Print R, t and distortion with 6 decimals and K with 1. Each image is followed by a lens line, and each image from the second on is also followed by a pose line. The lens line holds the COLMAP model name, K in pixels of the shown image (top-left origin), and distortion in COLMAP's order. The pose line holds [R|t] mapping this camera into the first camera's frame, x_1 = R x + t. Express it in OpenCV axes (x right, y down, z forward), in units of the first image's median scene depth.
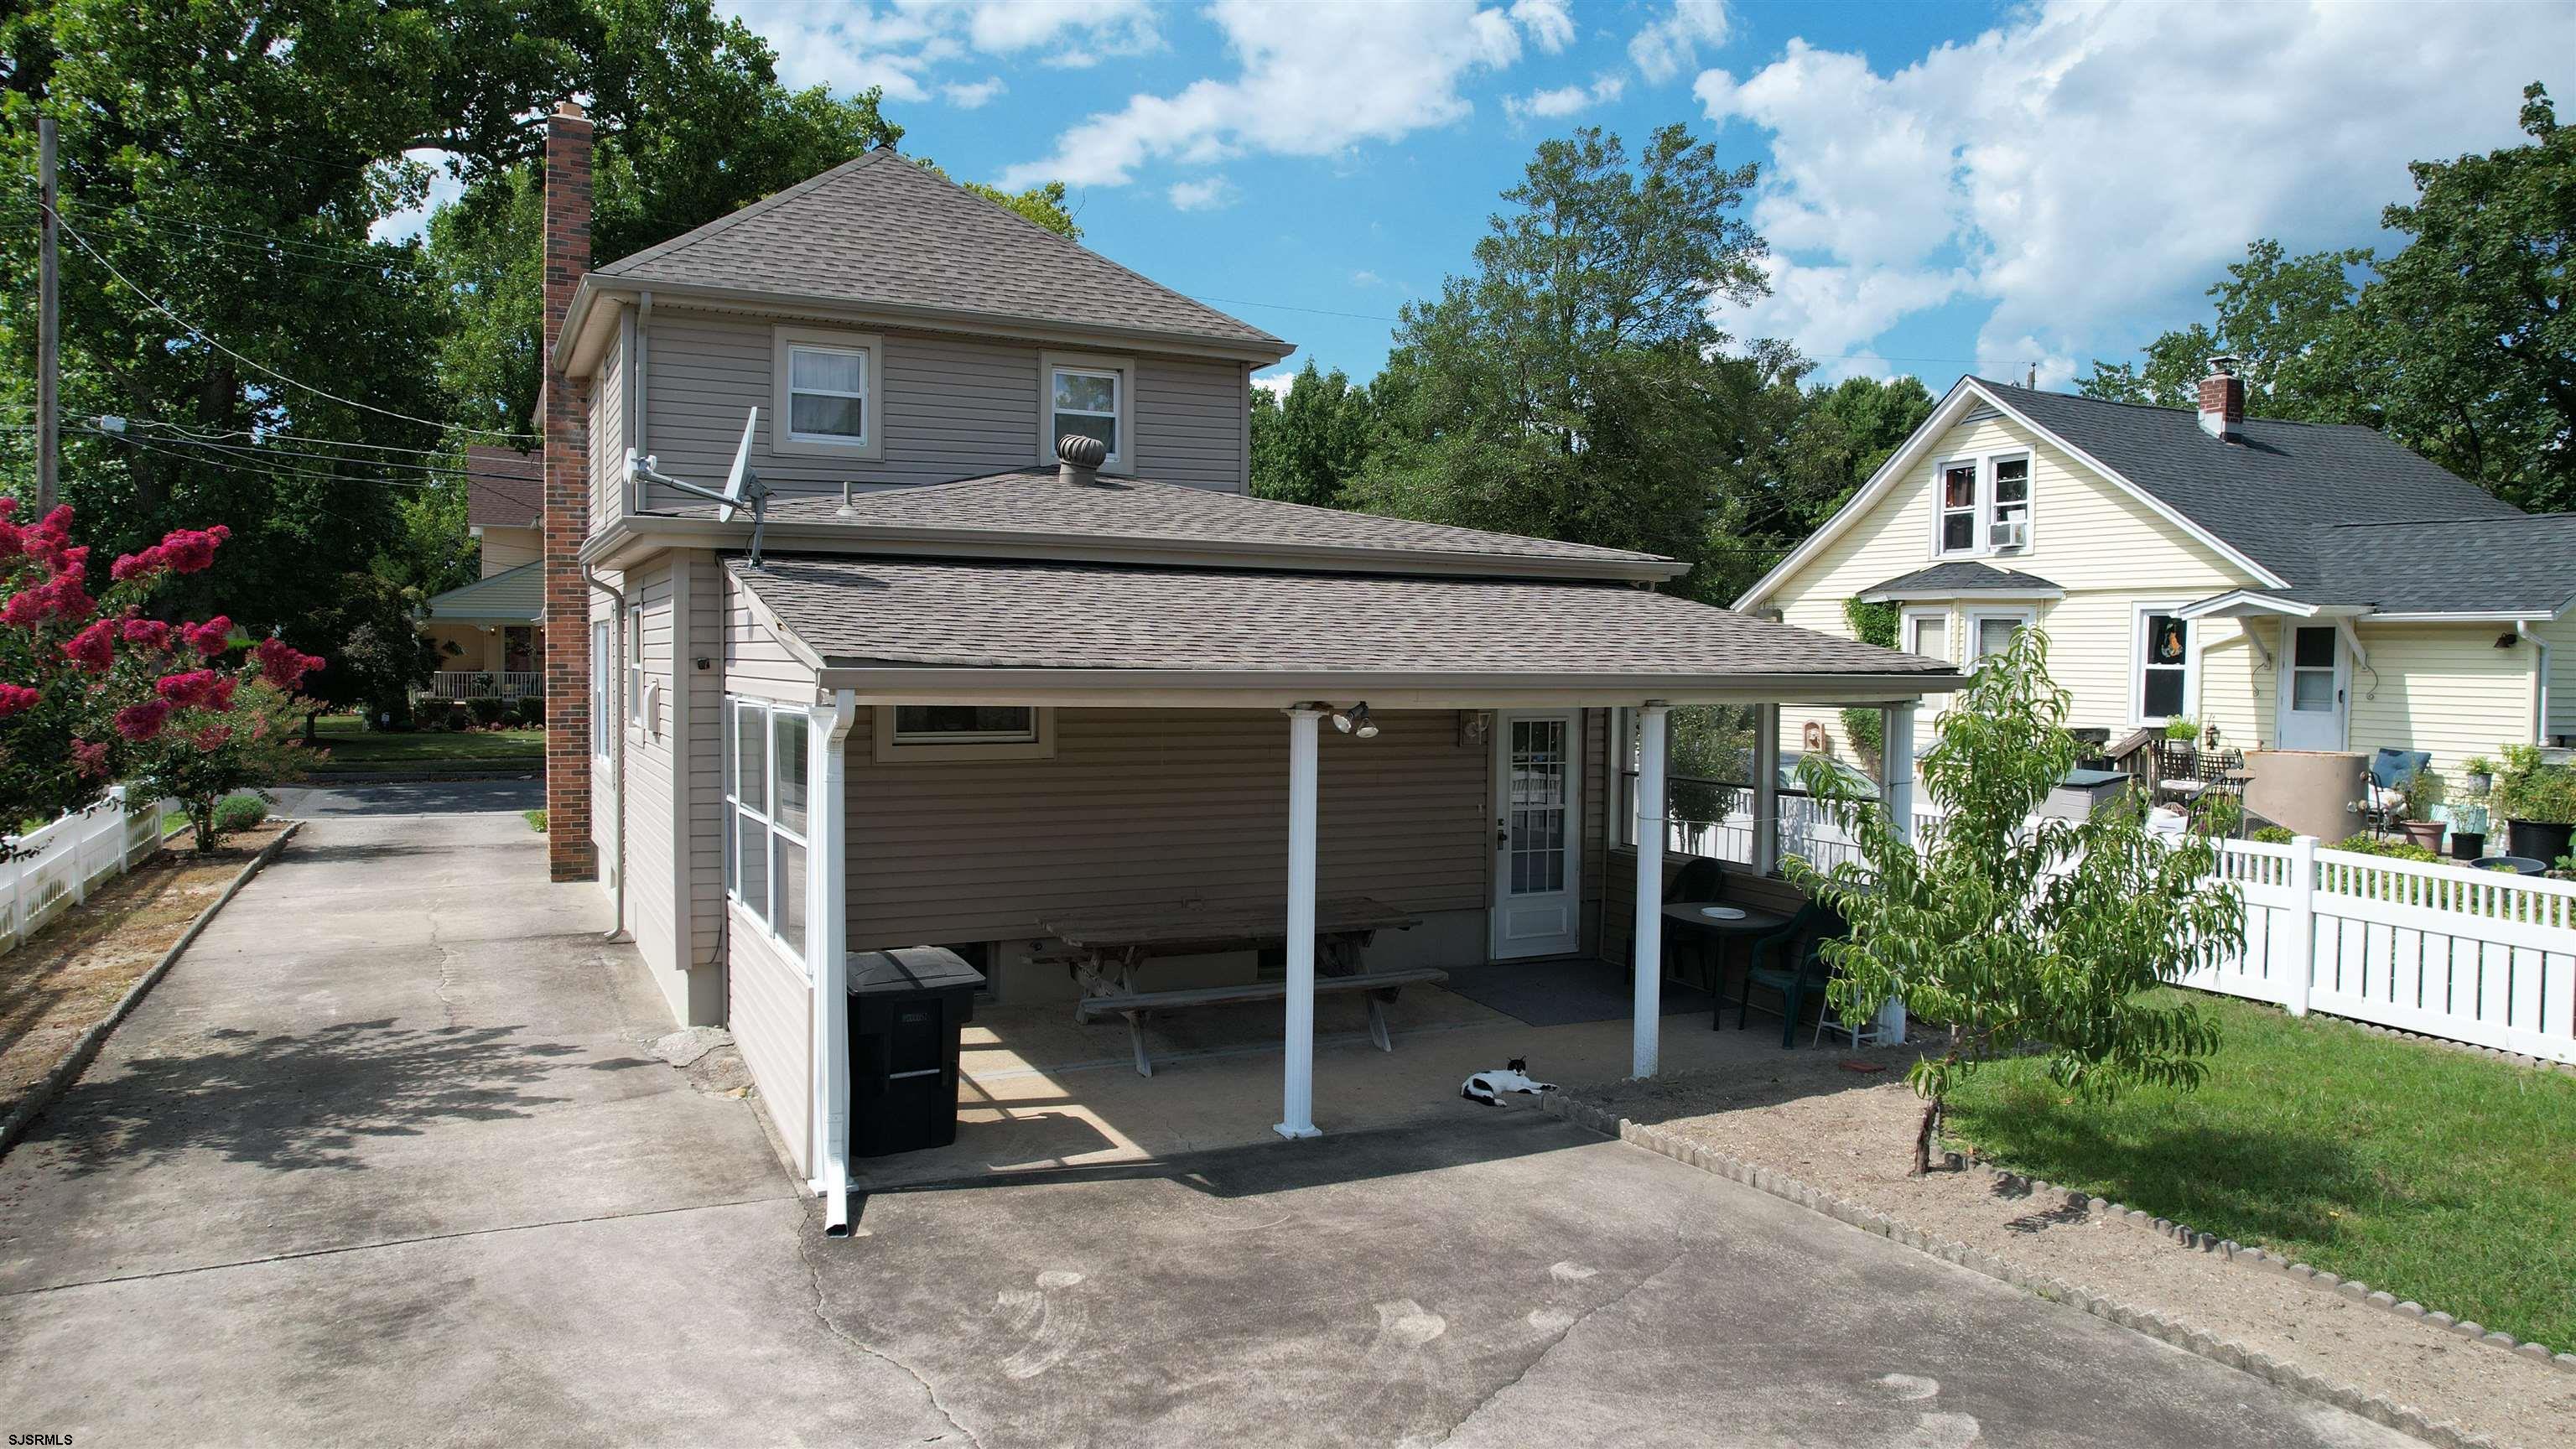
lens RADIAL K [[1642.7, 0, 1291.1], [0, 1642.7, 715.6], [0, 0, 1]] dist [-0.054449, 0.029632]
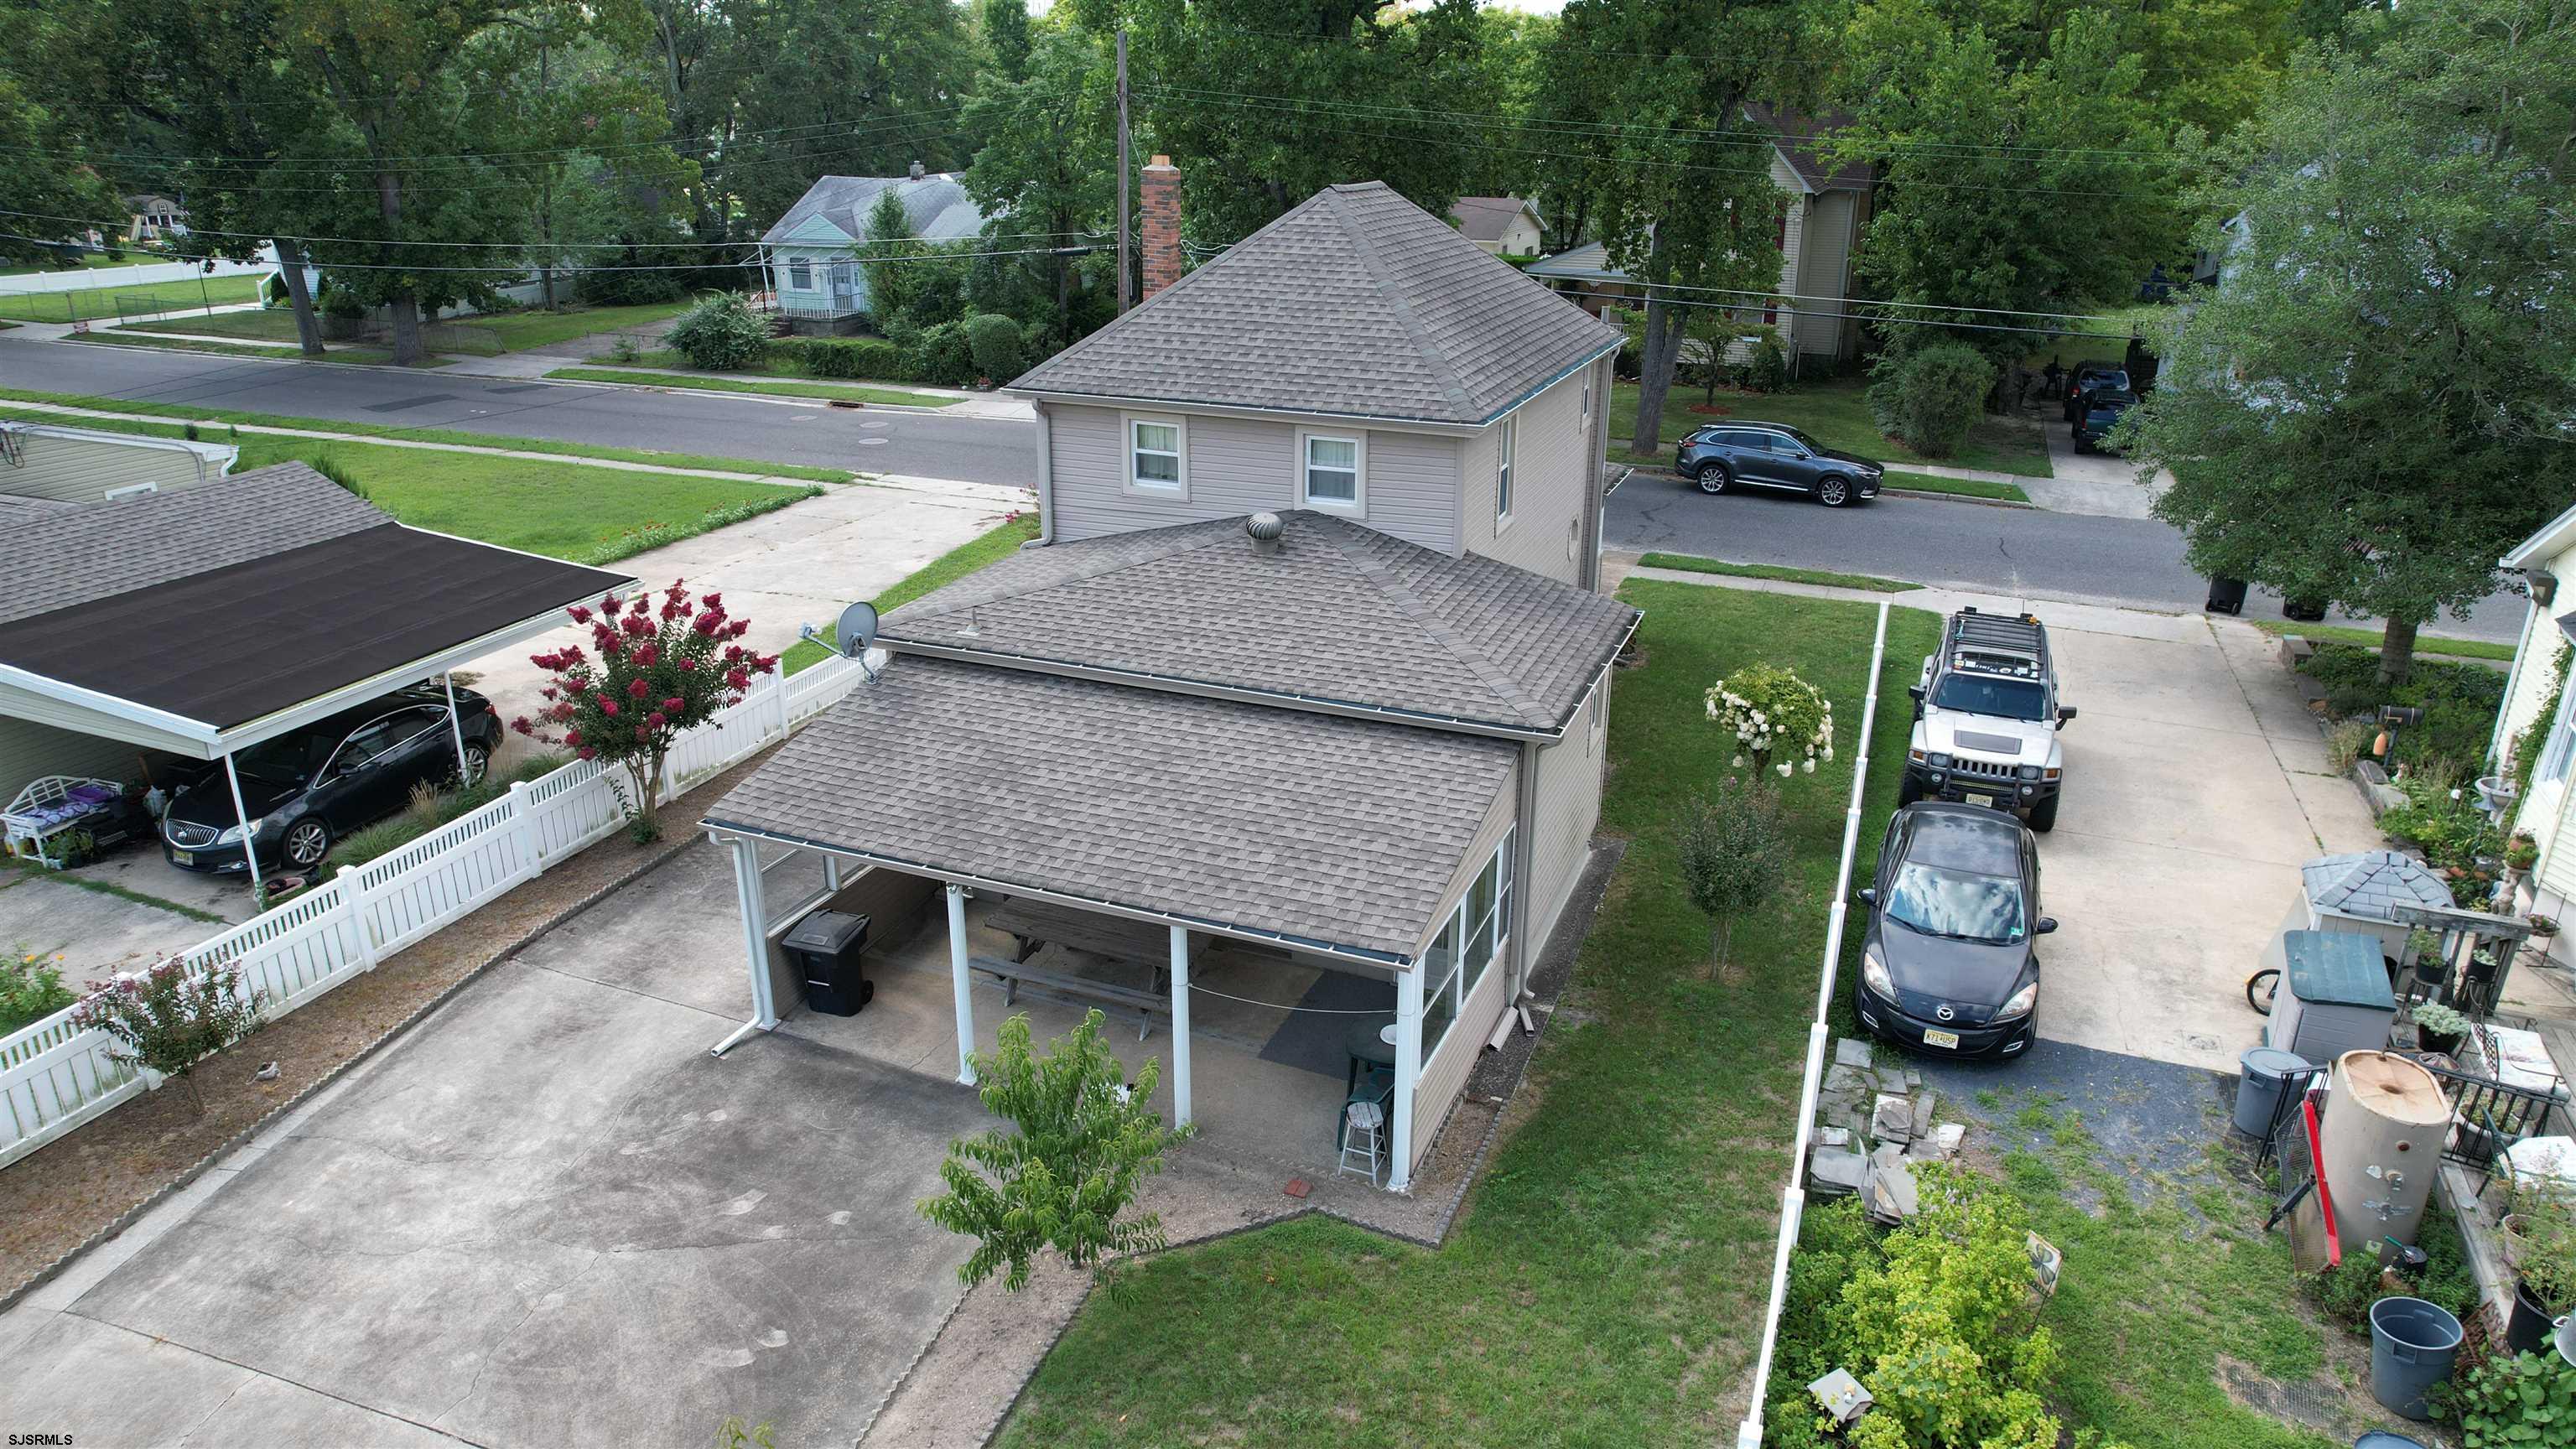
lens RADIAL K [[1642.7, 0, 1283.6], [0, 1642.7, 724.4], [0, 0, 1]] dist [-0.054449, 0.029632]
pose [[0.658114, 0.262855, -0.705545, 1.957070], [-0.024086, 0.943950, 0.329207, -1.004671], [0.752533, -0.199662, 0.627558, 0.272108]]
